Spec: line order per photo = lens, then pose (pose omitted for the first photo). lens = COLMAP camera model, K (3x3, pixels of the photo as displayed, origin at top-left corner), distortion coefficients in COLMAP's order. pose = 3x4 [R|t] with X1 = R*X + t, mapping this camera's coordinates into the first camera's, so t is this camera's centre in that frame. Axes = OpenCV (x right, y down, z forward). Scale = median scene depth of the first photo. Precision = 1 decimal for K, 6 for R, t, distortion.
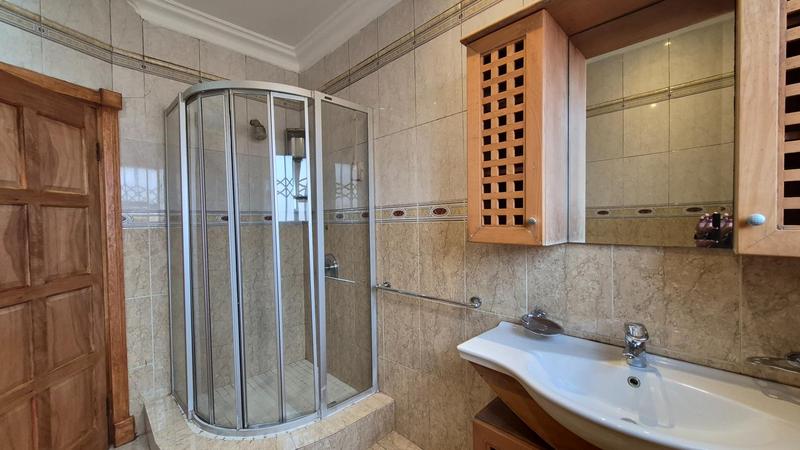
lens RADIAL K [[314.7, 0, 400.3], [0, 314.7, 227.5], [0, 0, 1]] dist [-0.000010, 0.000213]
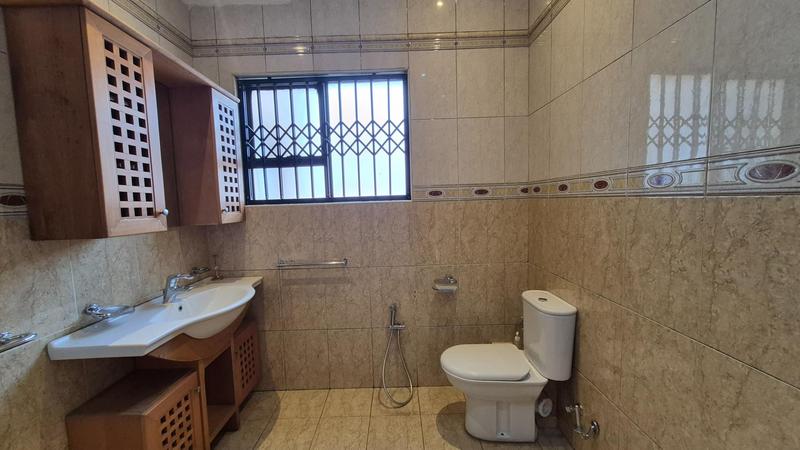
lens RADIAL K [[314.7, 0, 397.0], [0, 314.7, 230.9], [0, 0, 1]] dist [-0.000010, 0.000213]
pose [[-0.706428, -0.027277, 0.707260, -1.074859], [0.058776, 0.993545, 0.097025, -0.011870], [-0.705341, 0.110111, -0.700264, 1.137408]]
